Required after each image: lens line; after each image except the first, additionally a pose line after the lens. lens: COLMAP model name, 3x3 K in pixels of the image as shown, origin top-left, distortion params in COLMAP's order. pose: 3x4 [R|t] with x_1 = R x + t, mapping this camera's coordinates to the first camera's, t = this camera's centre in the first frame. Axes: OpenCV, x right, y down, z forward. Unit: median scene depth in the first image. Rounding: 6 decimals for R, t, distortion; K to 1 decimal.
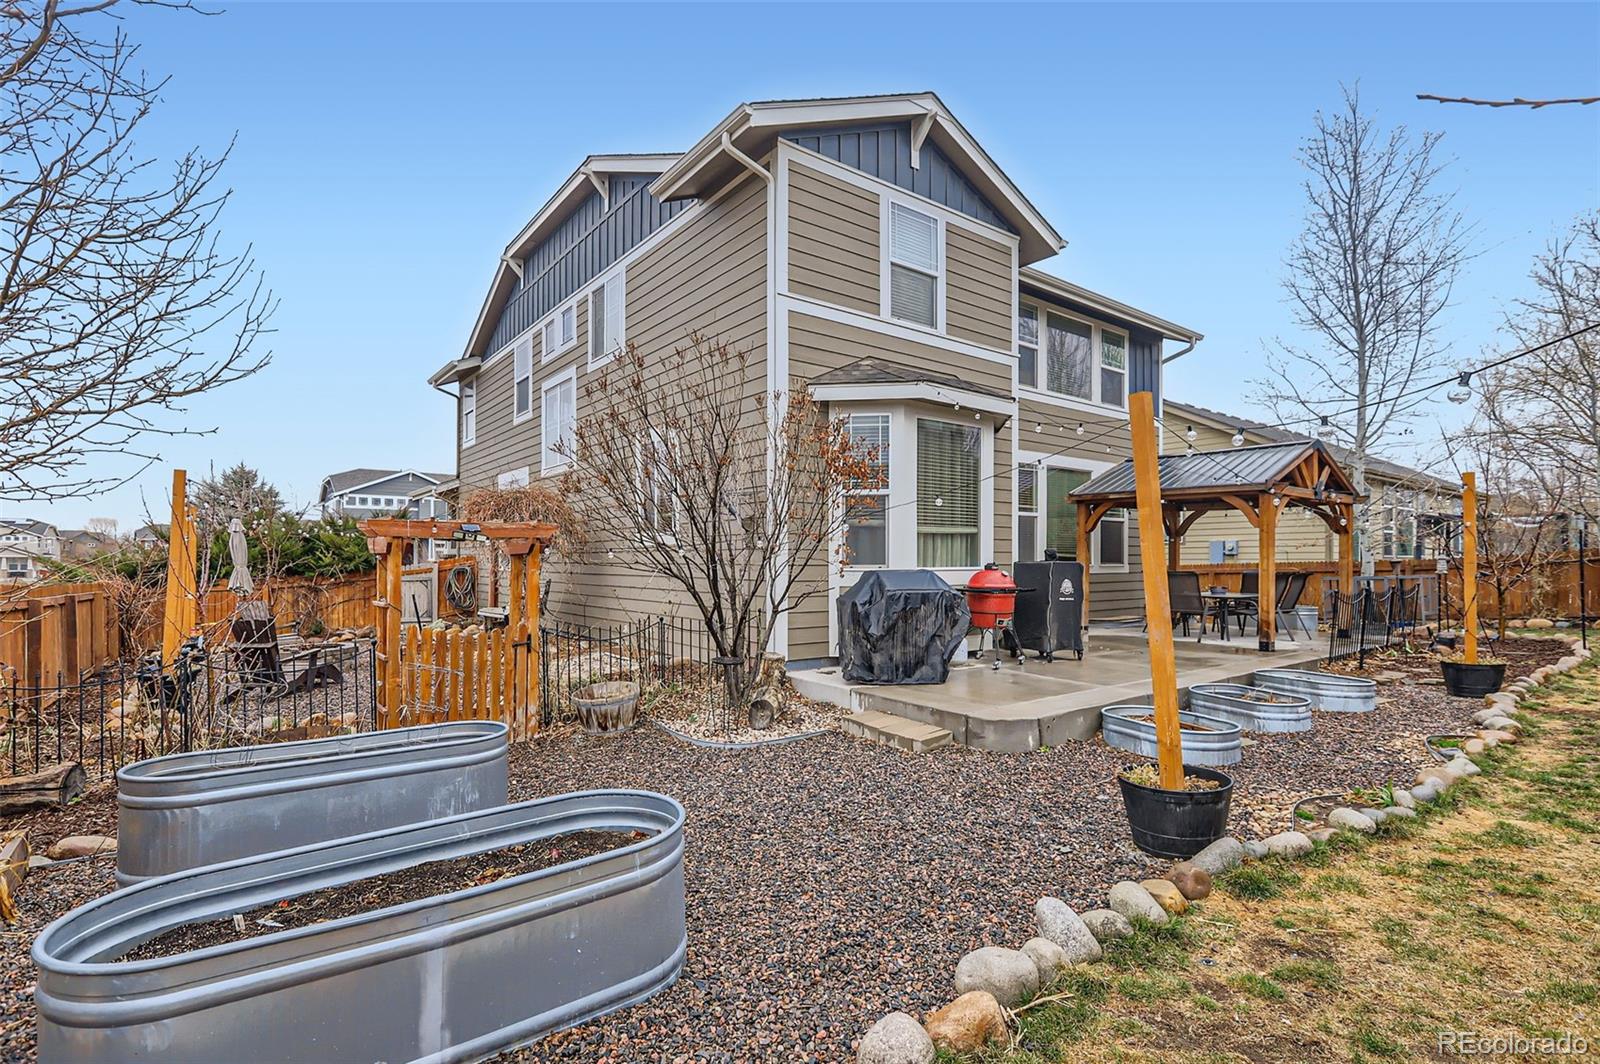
lens RADIAL K [[739.8, 0, 799.4], [0, 739.8, 544.0], [0, 0, 1]] dist [0.003472, 0.000698]
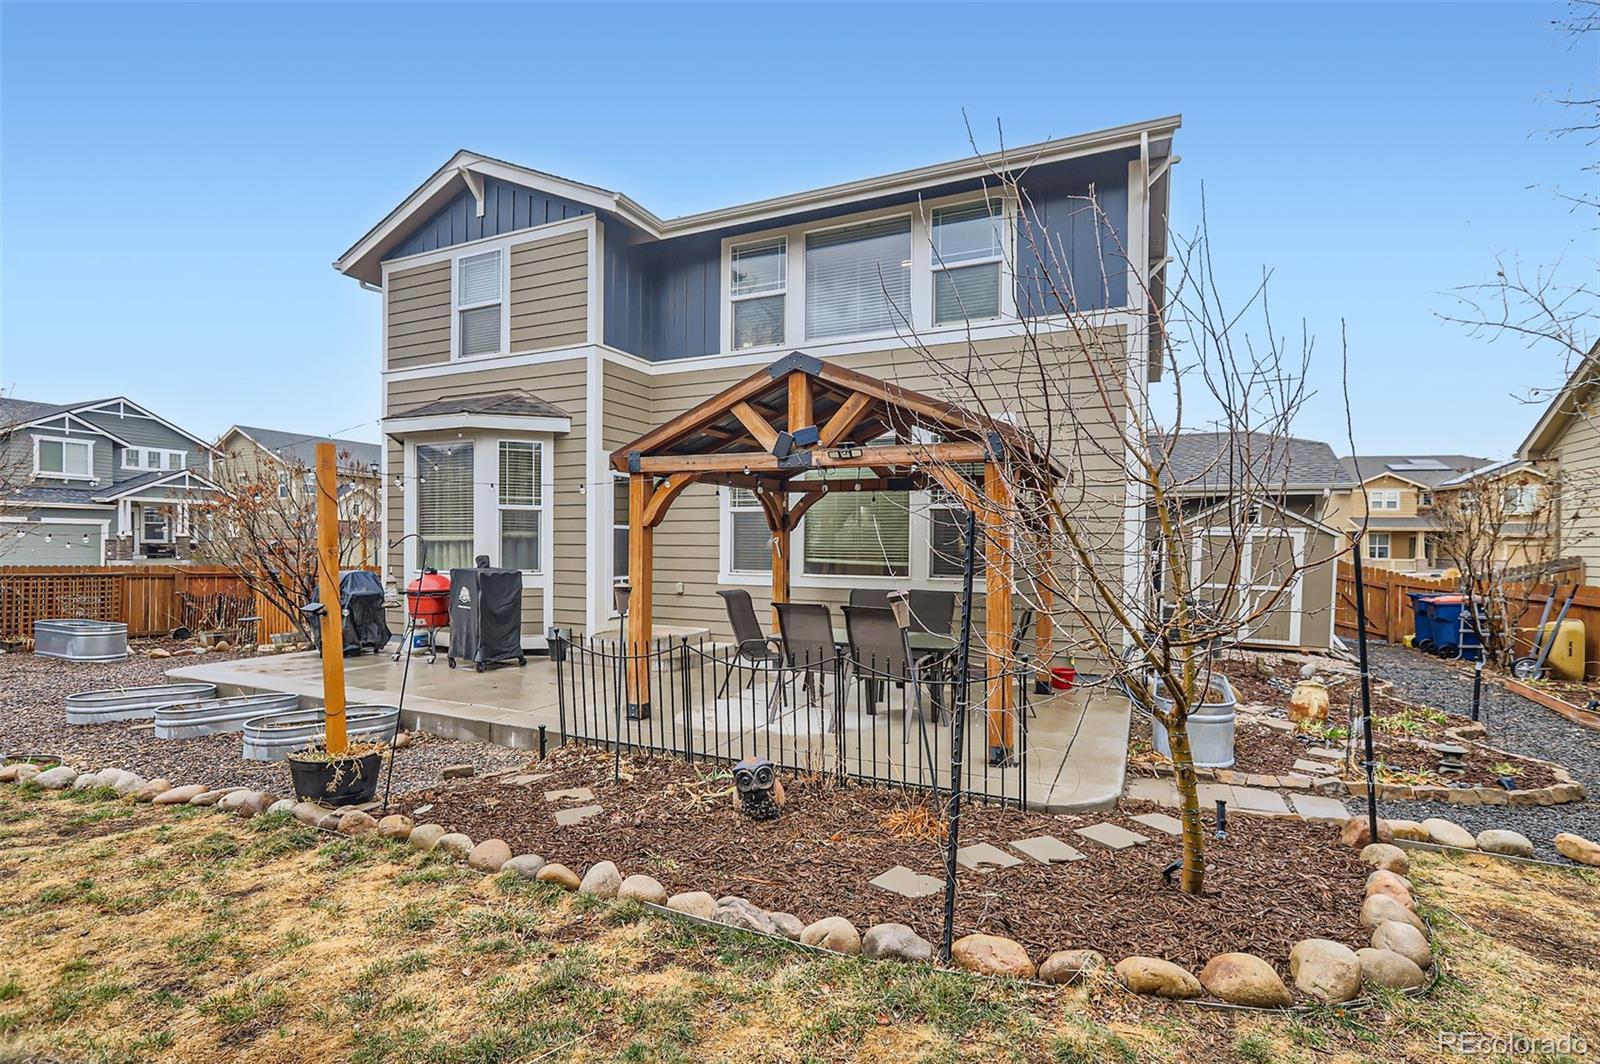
lens RADIAL K [[739.8, 0, 800.3], [0, 739.8, 530.6], [0, 0, 1]] dist [0.003472, 0.000698]
pose [[0.467815, -0.005479, -0.883810, 1.400111], [0.013982, 0.999902, 0.001203, -0.022689], [0.883716, -0.012920, 0.467845, 0.907210]]
